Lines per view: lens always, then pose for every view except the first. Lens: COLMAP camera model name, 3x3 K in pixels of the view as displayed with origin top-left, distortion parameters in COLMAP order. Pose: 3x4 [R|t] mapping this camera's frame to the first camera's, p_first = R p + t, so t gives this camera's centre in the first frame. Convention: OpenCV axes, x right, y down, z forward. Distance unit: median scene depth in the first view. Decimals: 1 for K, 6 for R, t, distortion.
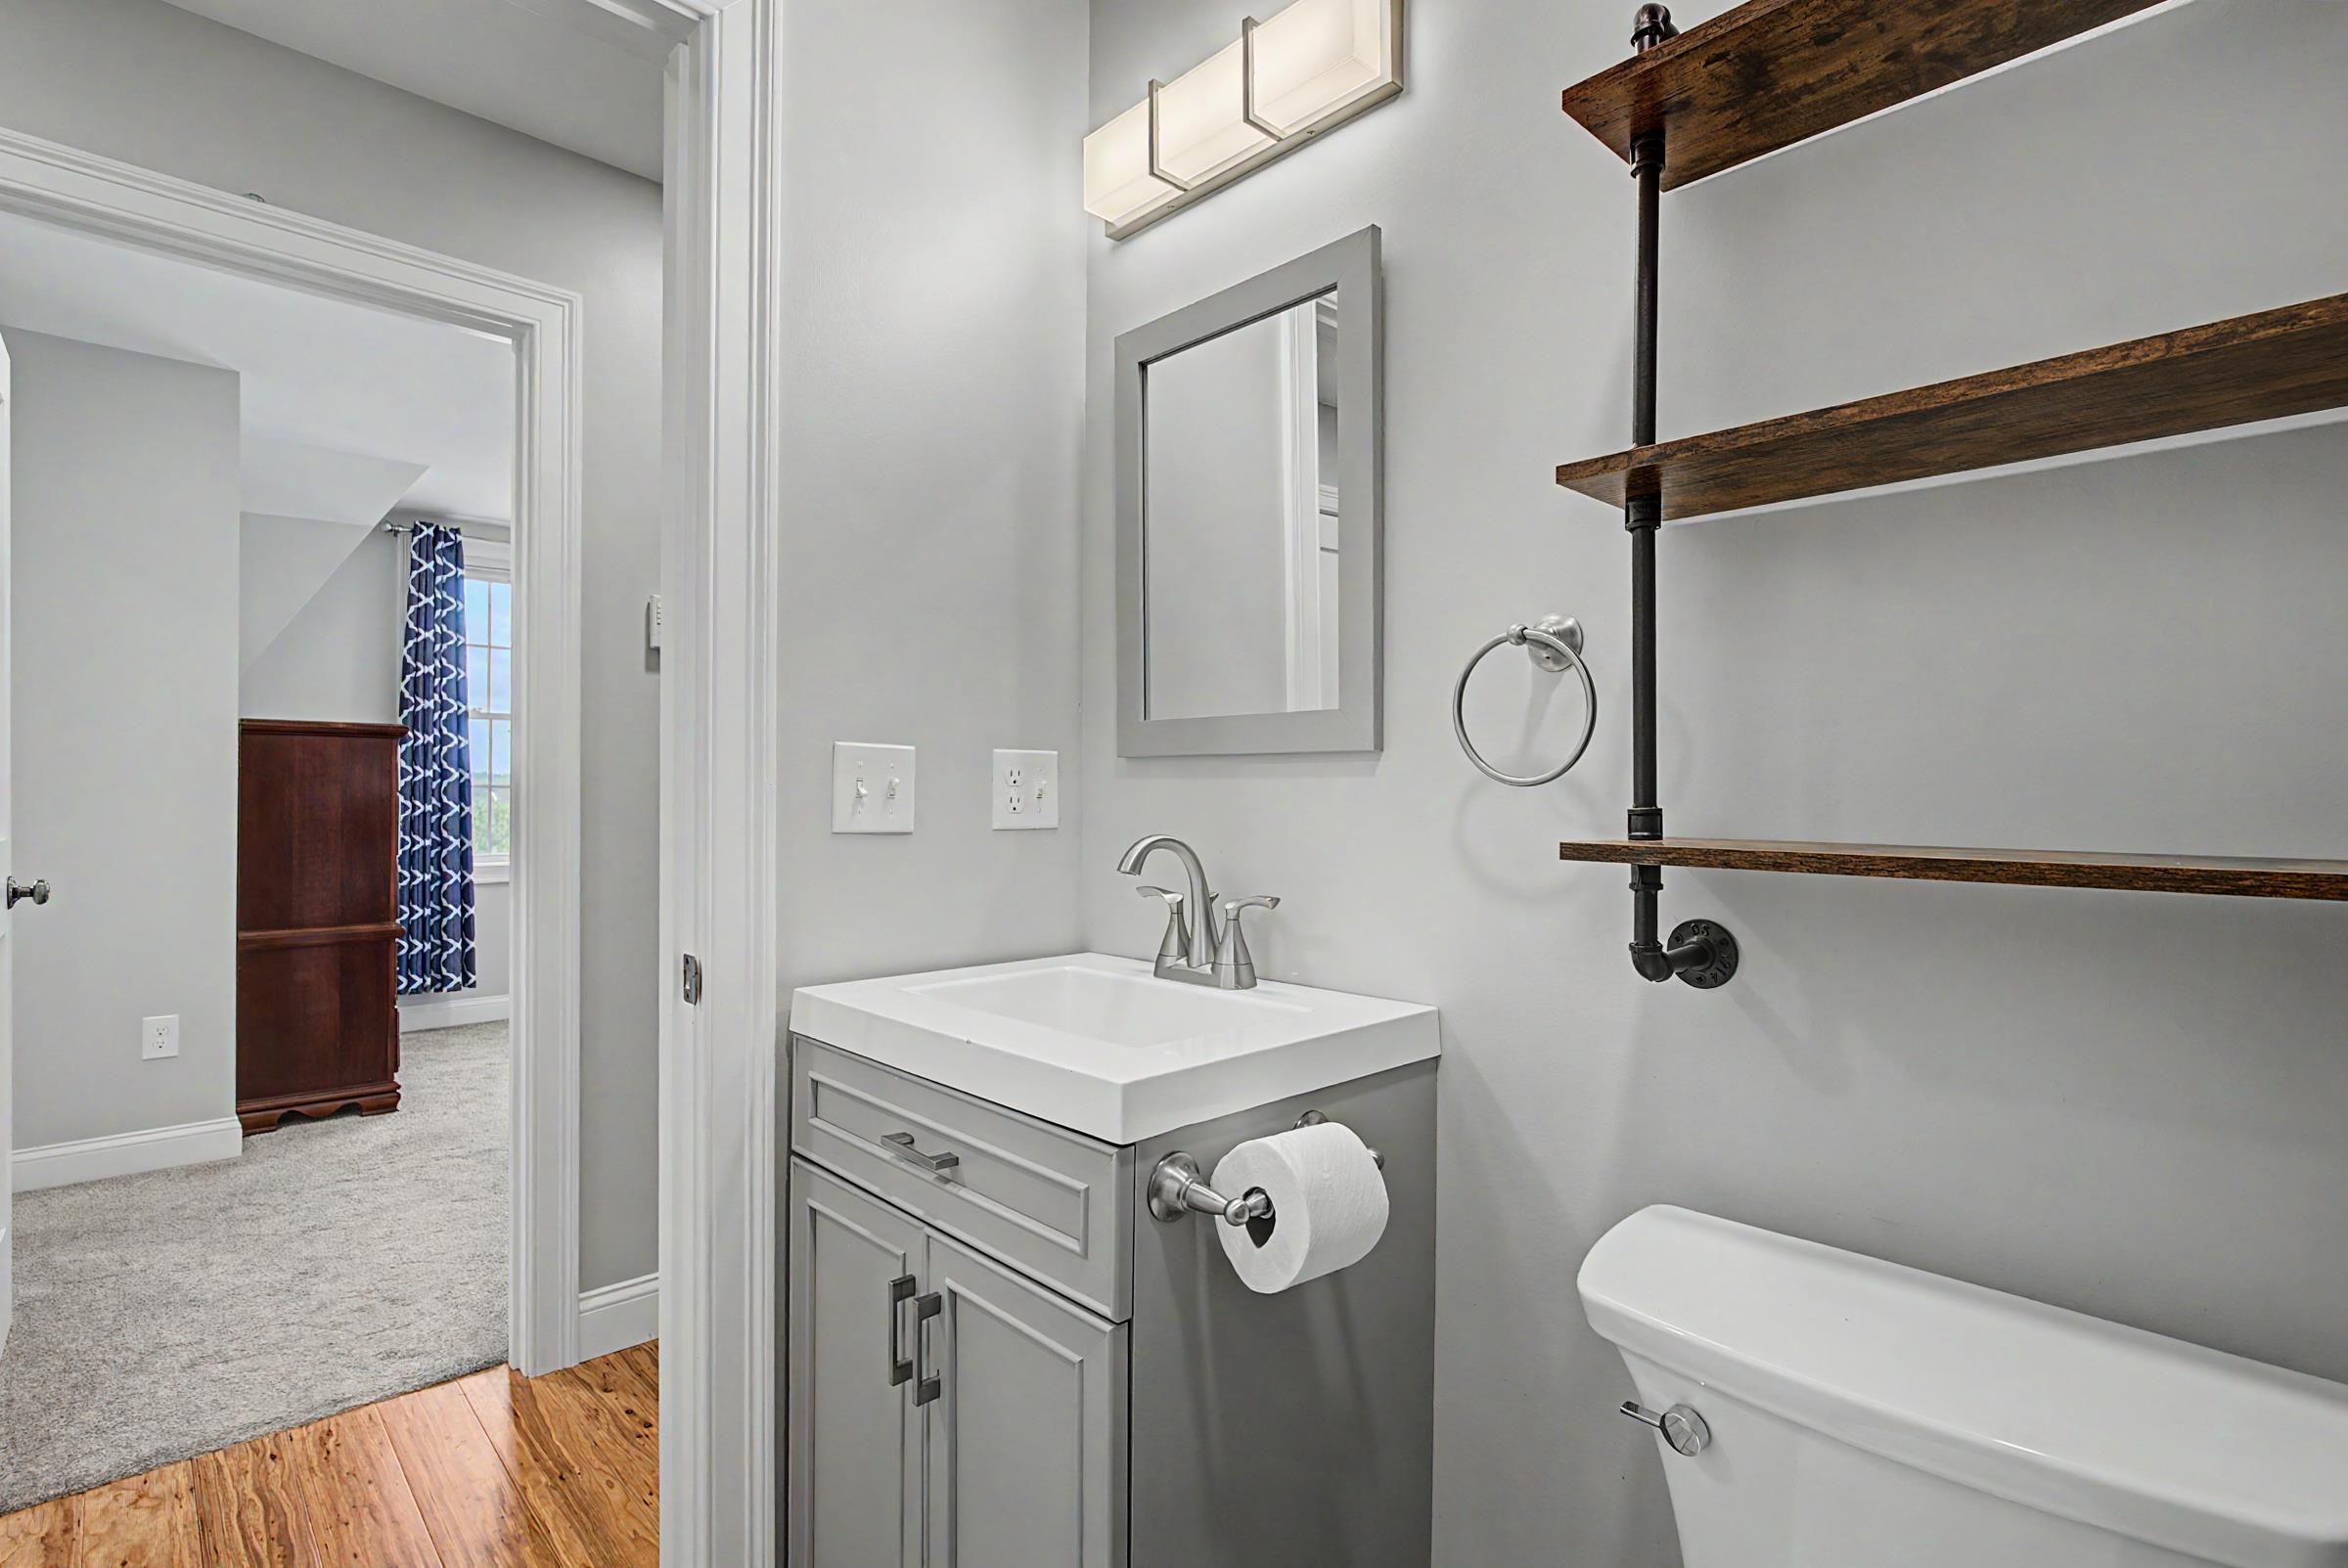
lens RADIAL K [[1129.1, 0, 1175.8], [0, 1129.1, 779.9], [0, 0, 1]] dist [0.006350, 0.000066]
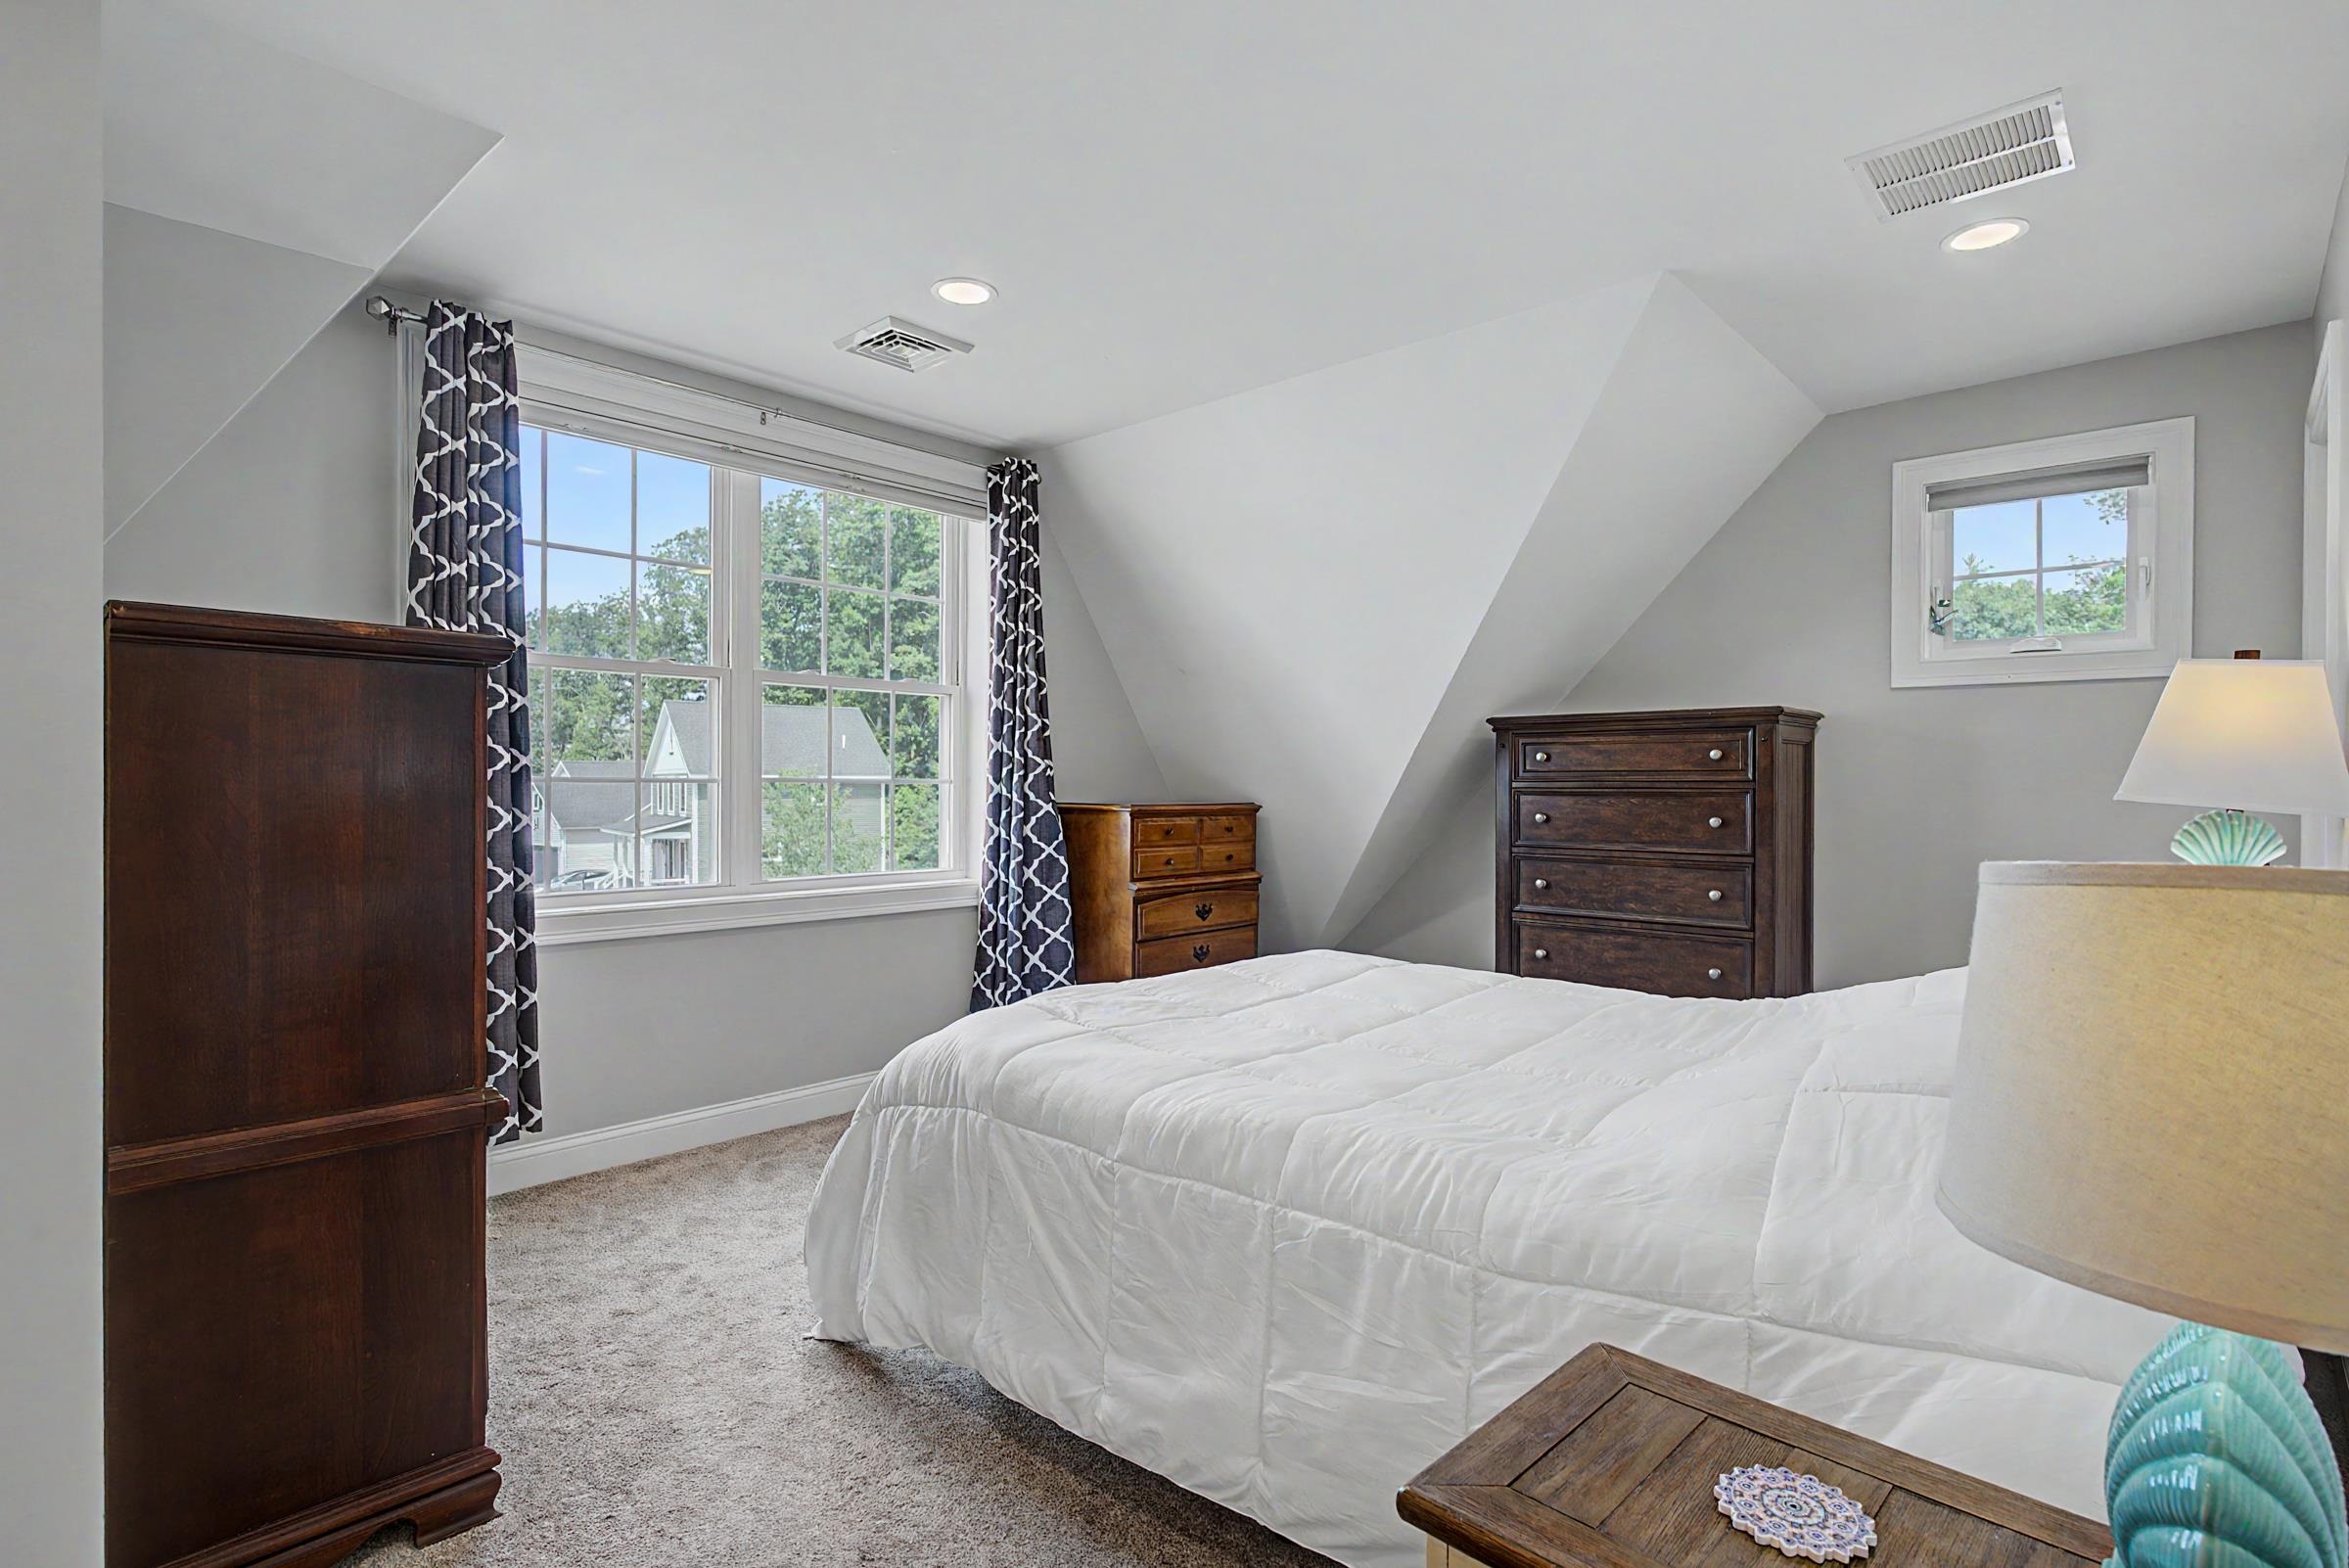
lens RADIAL K [[1129.7, 0, 1182.9], [0, 1129.7, 797.9], [0, 0, 1]] dist [0.006350, 0.000066]
pose [[0.996939, 0.006218, 0.077942, -0.345205], [-0.007538, 0.999833, 0.016649, 0.003131], [-0.077825, -0.017186, 0.996819, 0.411823]]
